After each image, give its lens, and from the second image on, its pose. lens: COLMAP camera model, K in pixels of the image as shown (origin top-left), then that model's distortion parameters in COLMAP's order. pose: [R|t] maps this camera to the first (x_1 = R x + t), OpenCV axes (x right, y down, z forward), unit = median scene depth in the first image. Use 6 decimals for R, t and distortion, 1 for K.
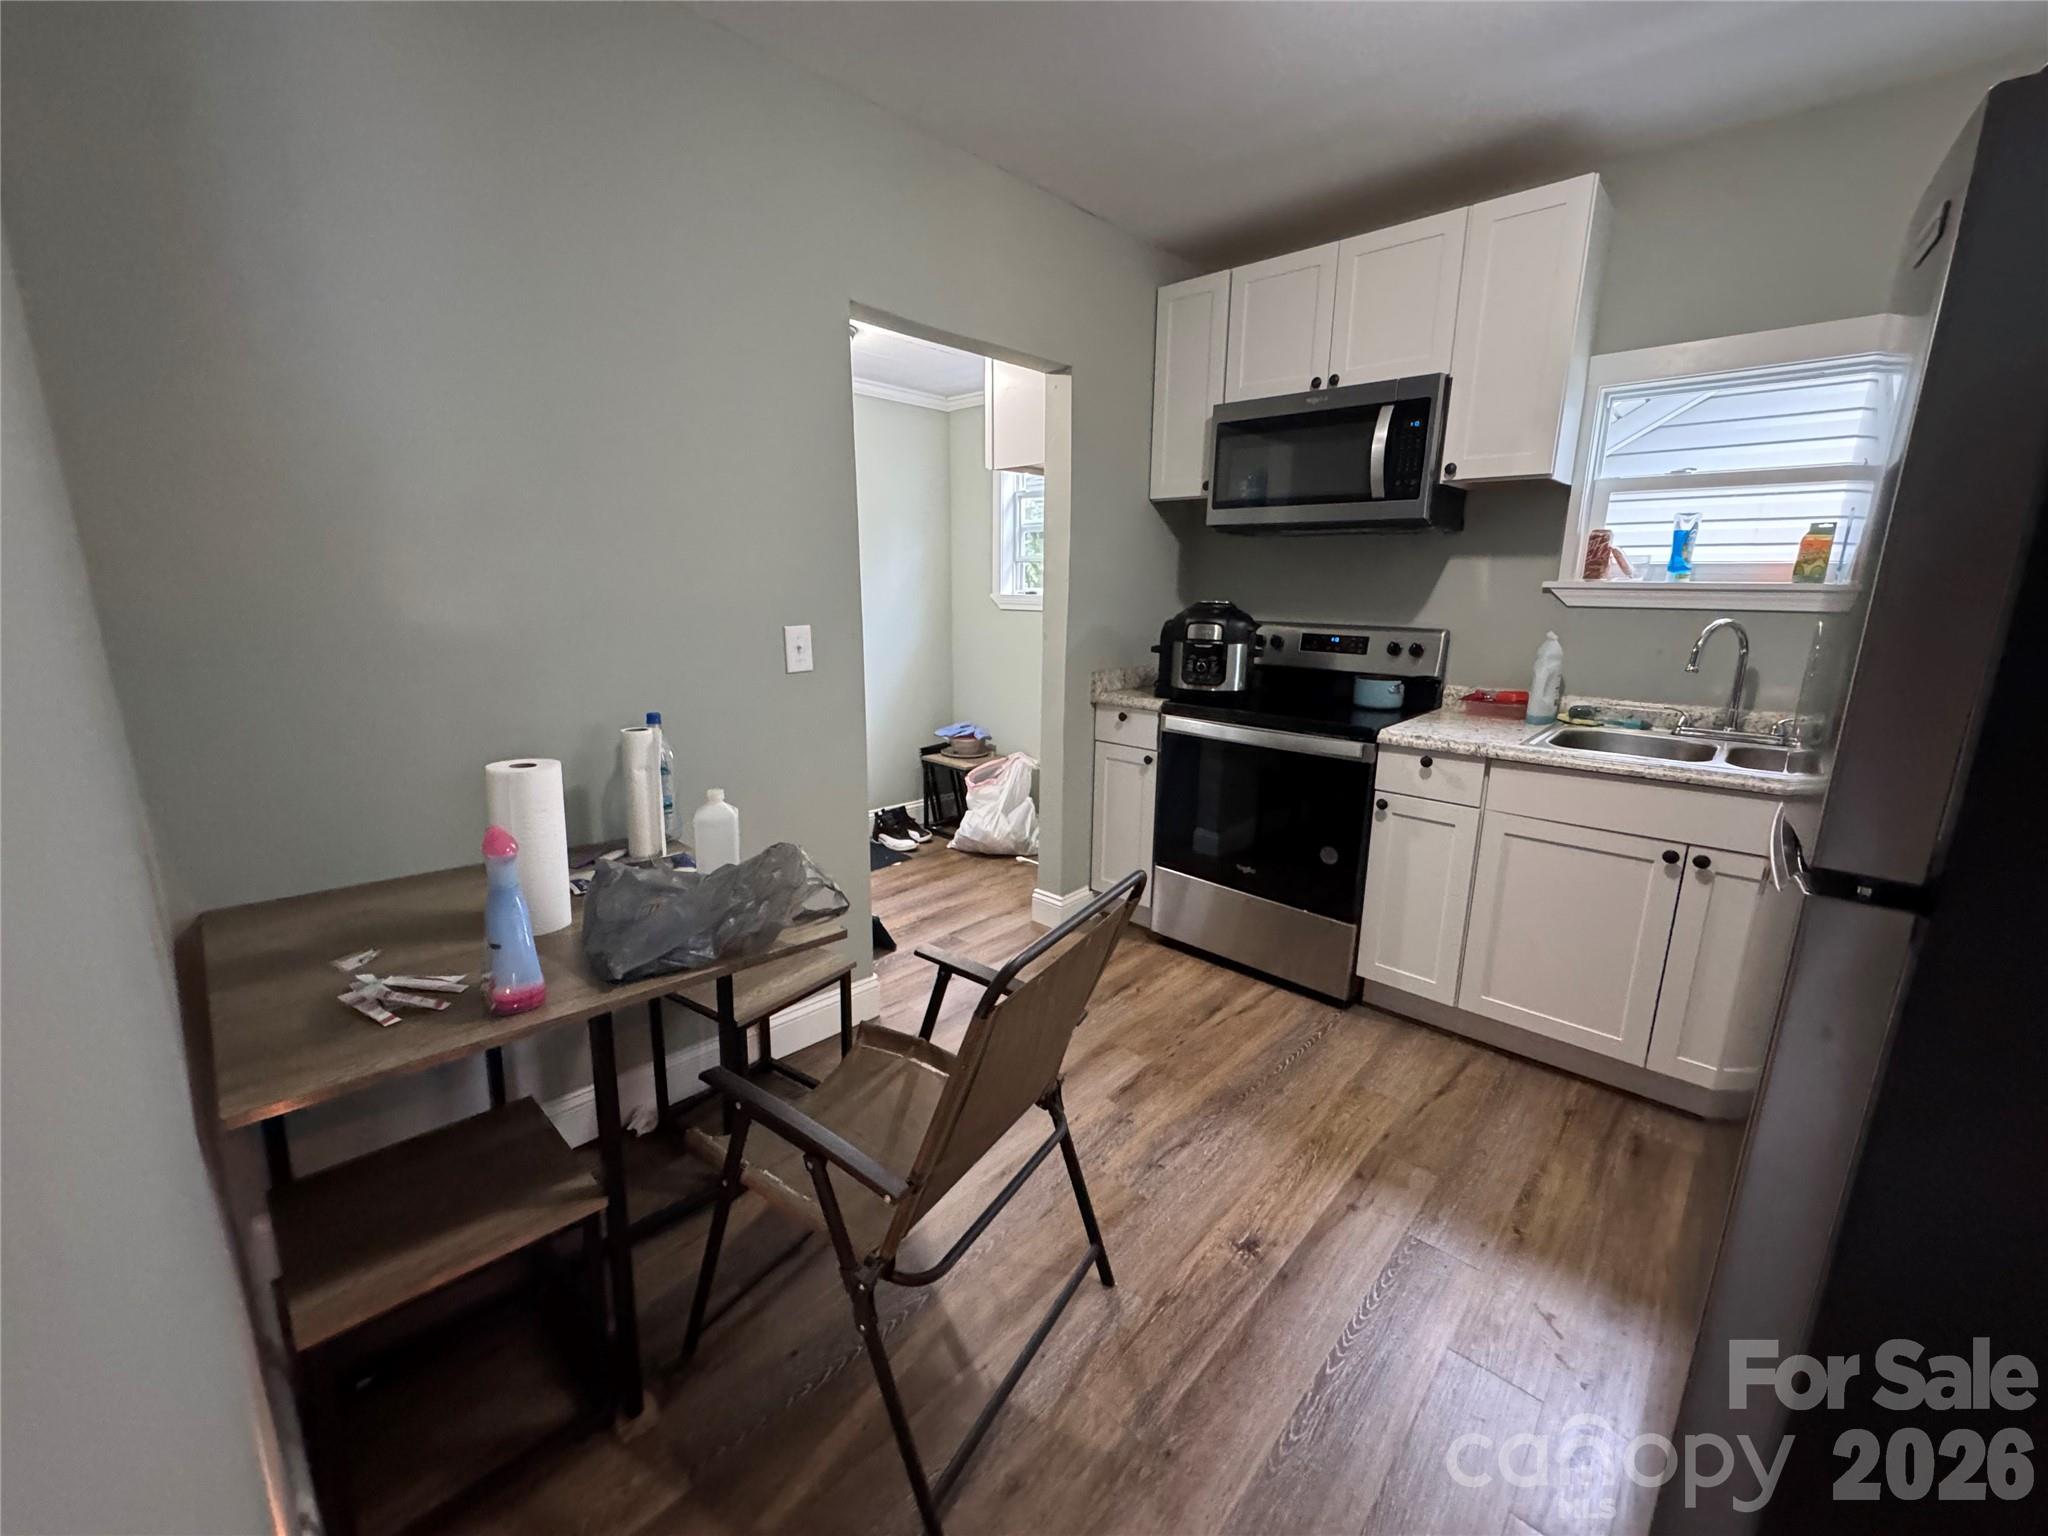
lens RADIAL K [[821.4, 0, 1021.3], [0, 821.4, 766.6], [0, 0, 1]] dist [-0.003577, -0.000333]
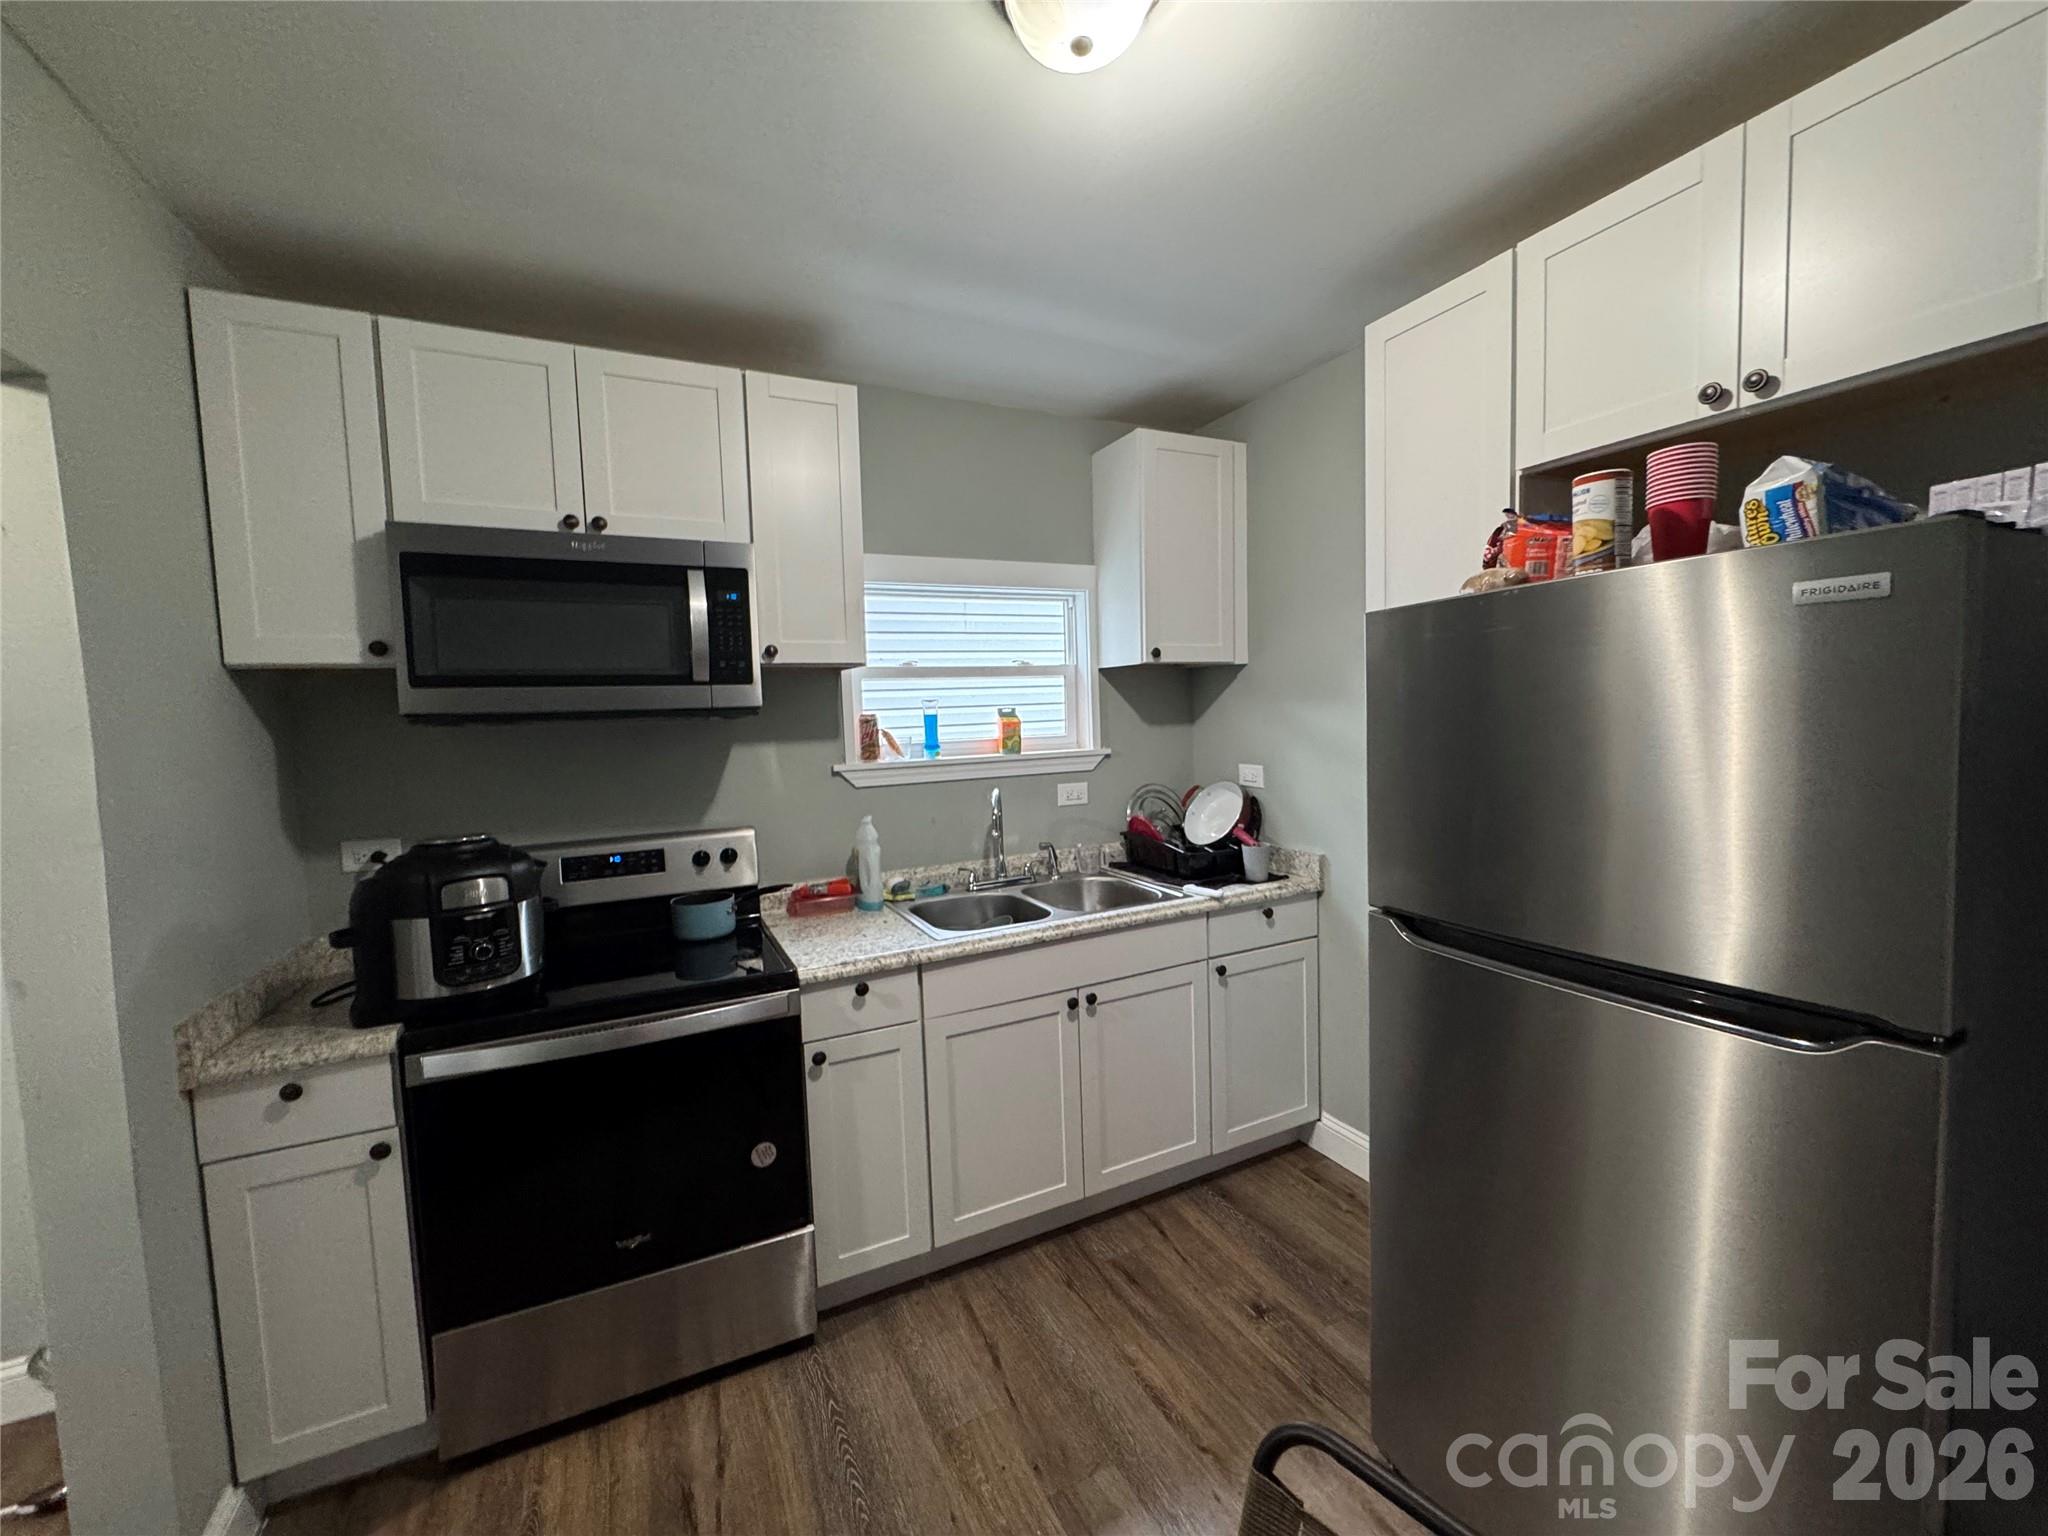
lens RADIAL K [[816.4, 0, 1024.0], [0, 816.4, 768.0], [0, 0, 1]] dist [-0.003128, 0.000171]
pose [[0.354133, -0.084386, 0.931380, -0.196043], [0.243114, 0.969987, -0.004554, -0.171656], [-0.903042, 0.228045, 0.364020, 0.465591]]
